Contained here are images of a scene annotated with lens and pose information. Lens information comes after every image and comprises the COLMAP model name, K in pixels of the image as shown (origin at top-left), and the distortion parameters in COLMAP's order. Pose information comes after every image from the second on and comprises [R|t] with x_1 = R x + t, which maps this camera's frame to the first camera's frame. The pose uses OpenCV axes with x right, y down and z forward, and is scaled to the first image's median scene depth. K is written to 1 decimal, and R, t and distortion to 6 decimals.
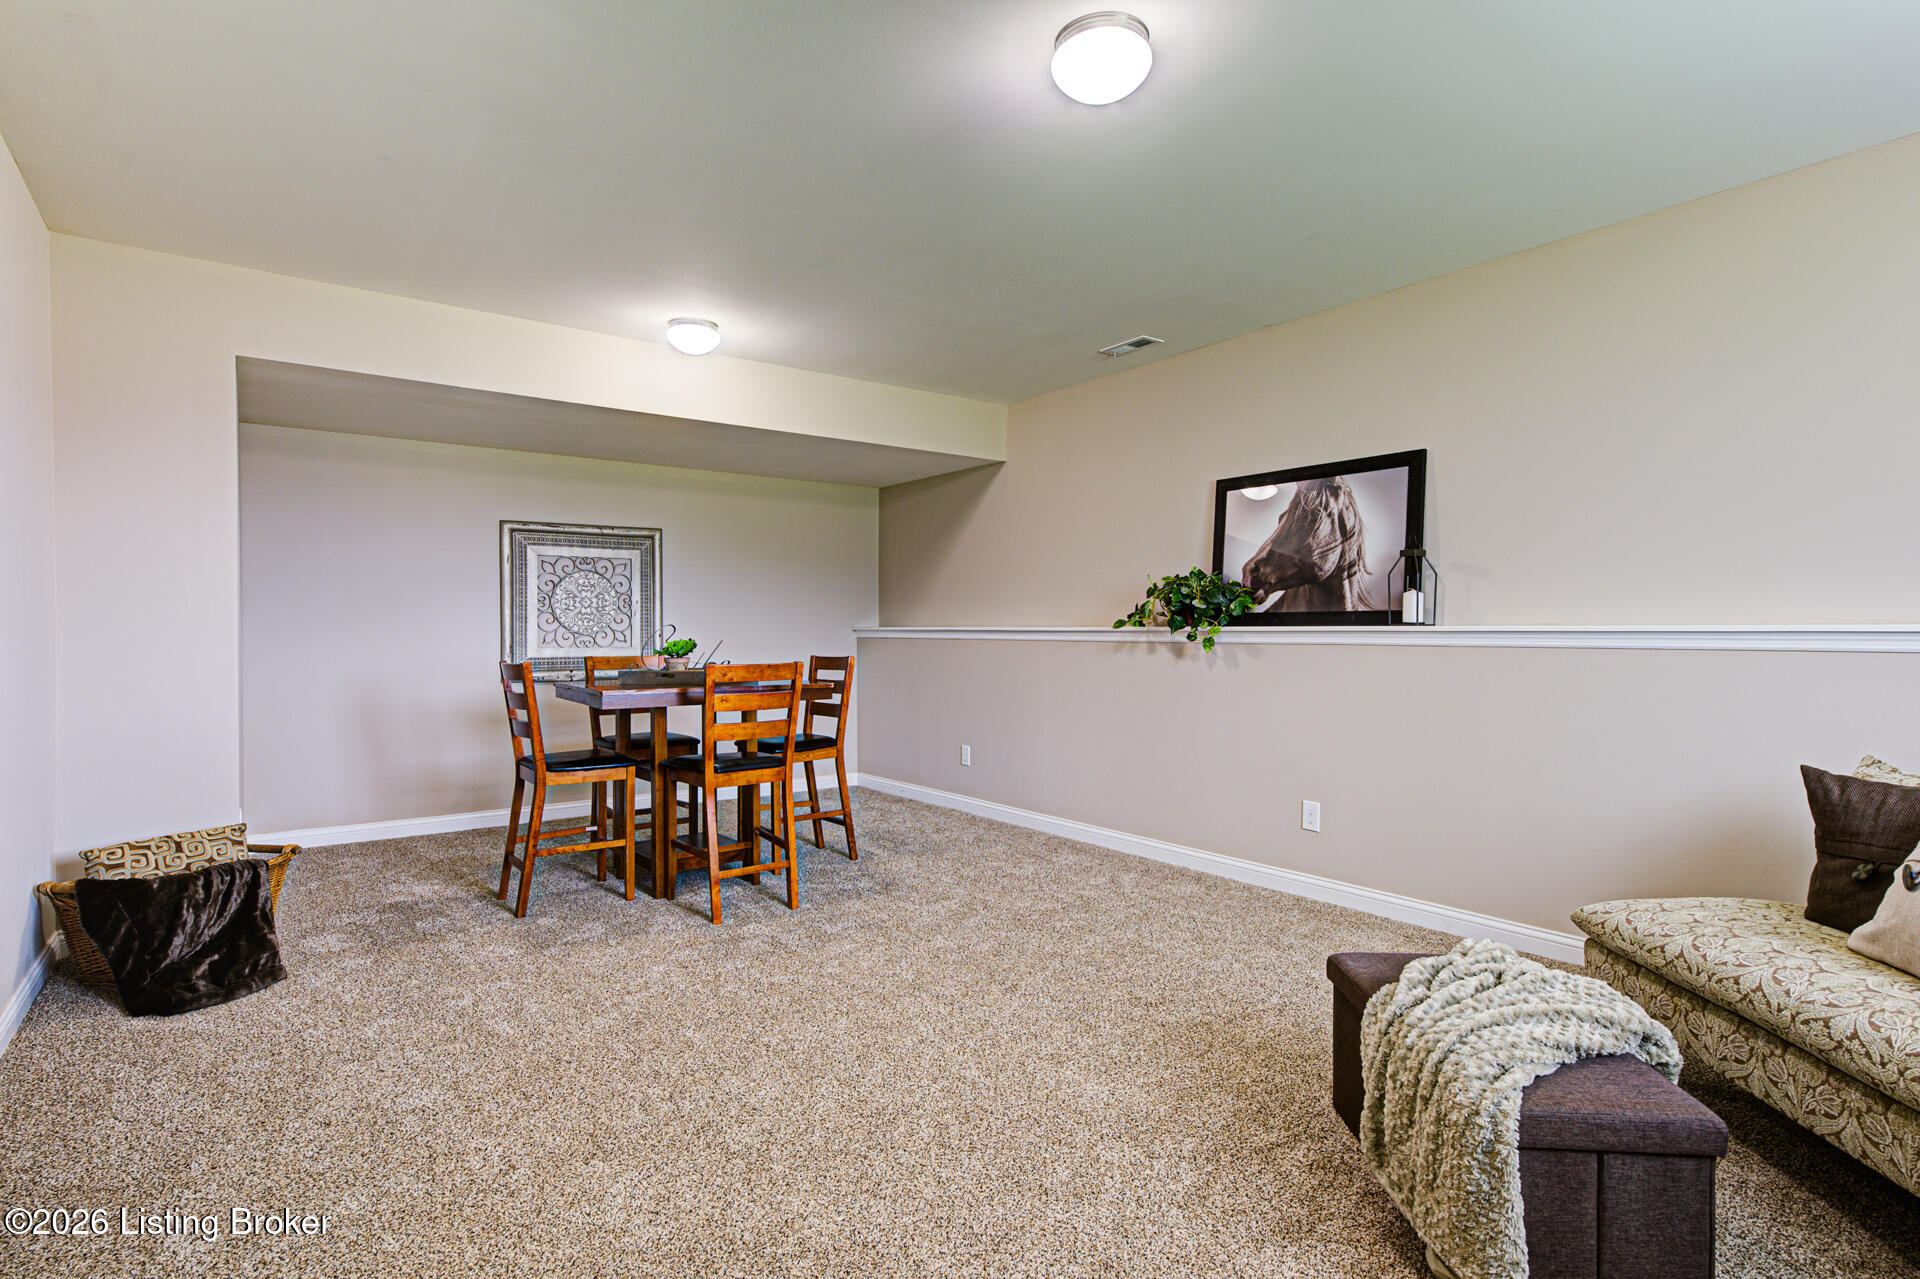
lens RADIAL K [[950.3, 0, 964.0], [0, 950.3, 637.3], [0, 0, 1]] dist [0.002422, 0.001569]
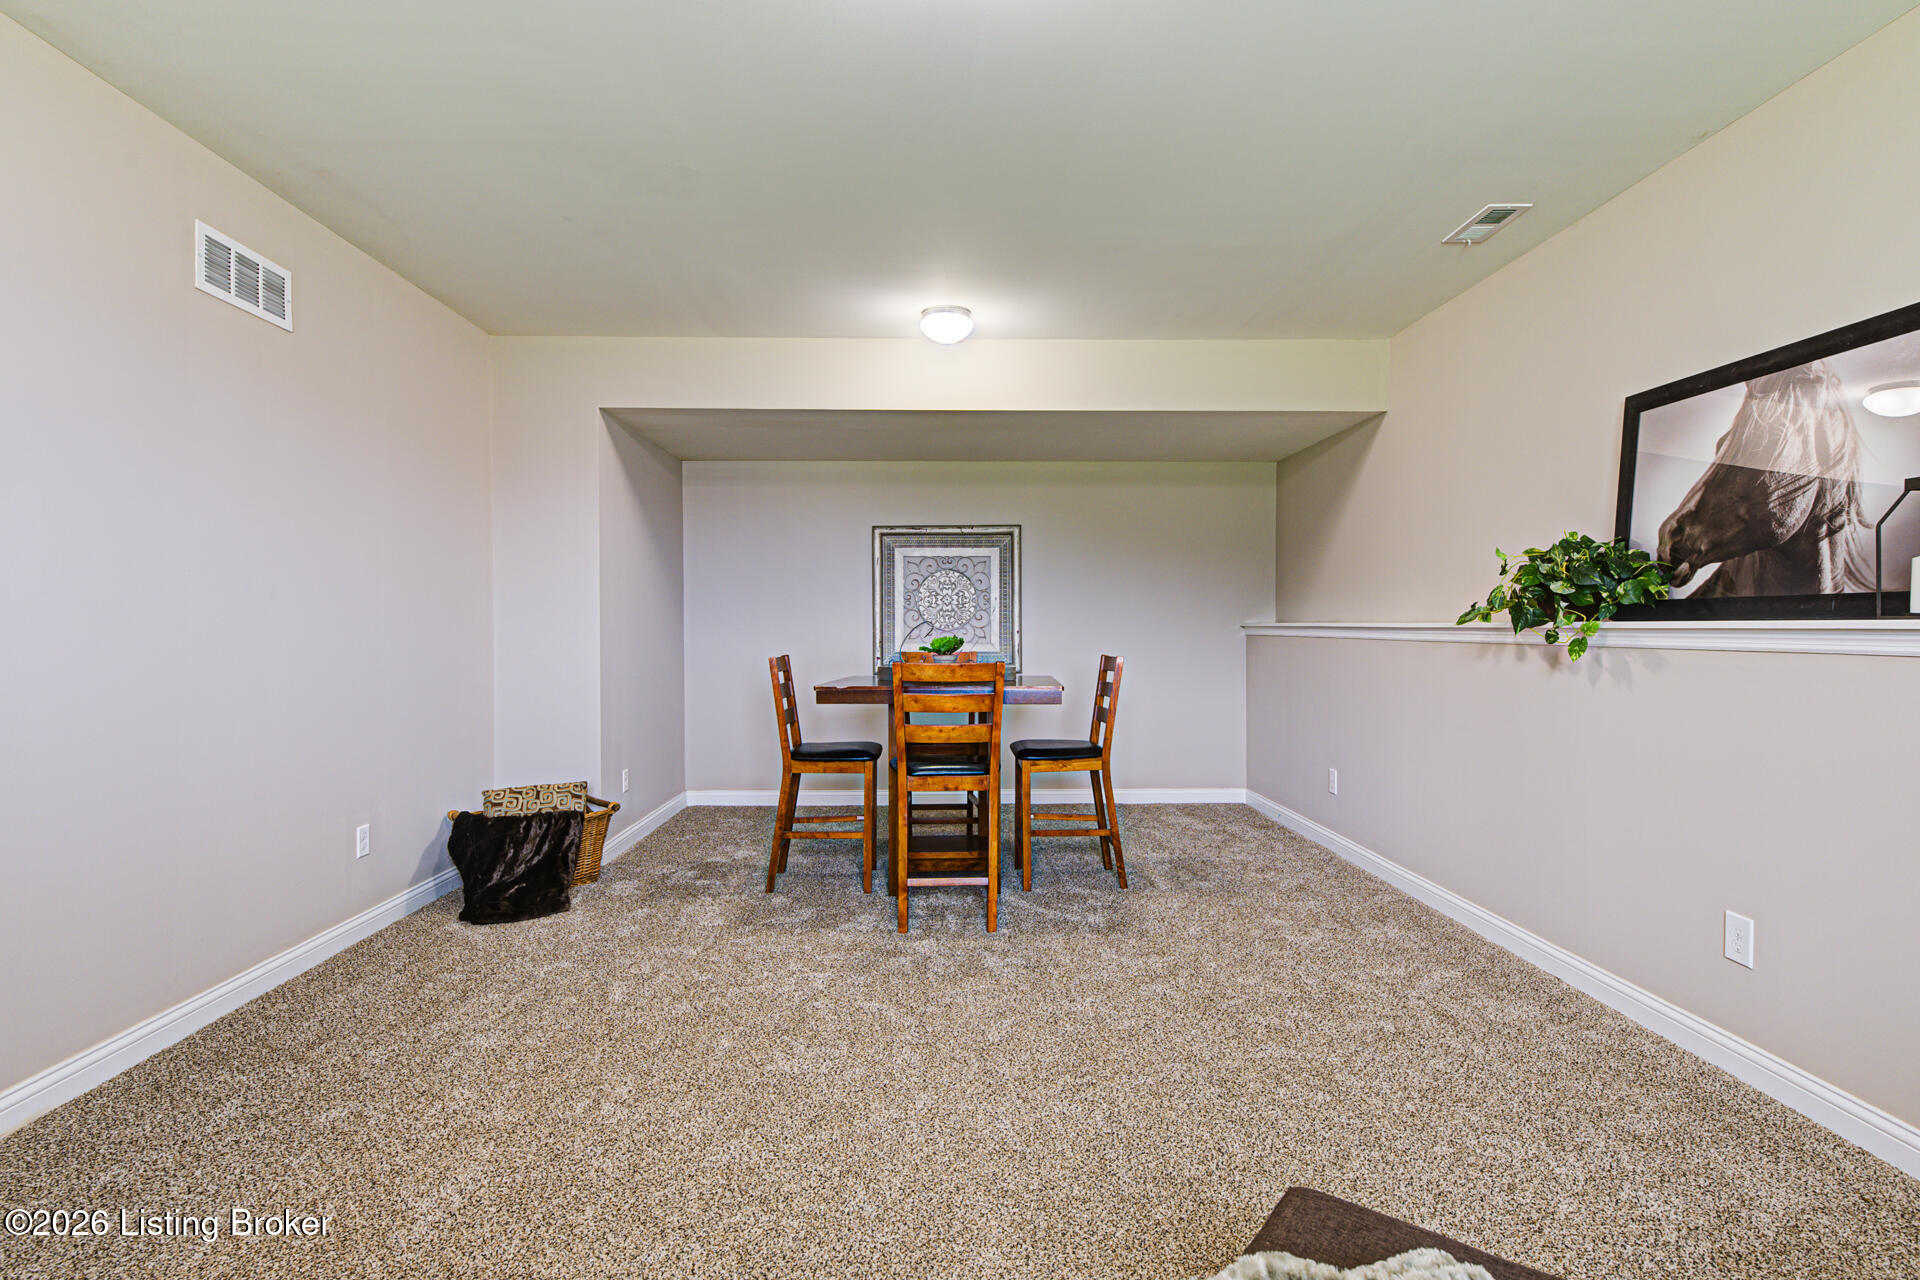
lens RADIAL K [[950.3, 0, 959.2], [0, 950.3, 636.7], [0, 0, 1]] dist [0.002422, 0.001569]
pose [[0.813946, 0.006409, -0.580906, 0.302401], [-0.004142, 0.999978, 0.005230, -0.002578], [0.580926, -0.001851, 0.813954, 0.221796]]
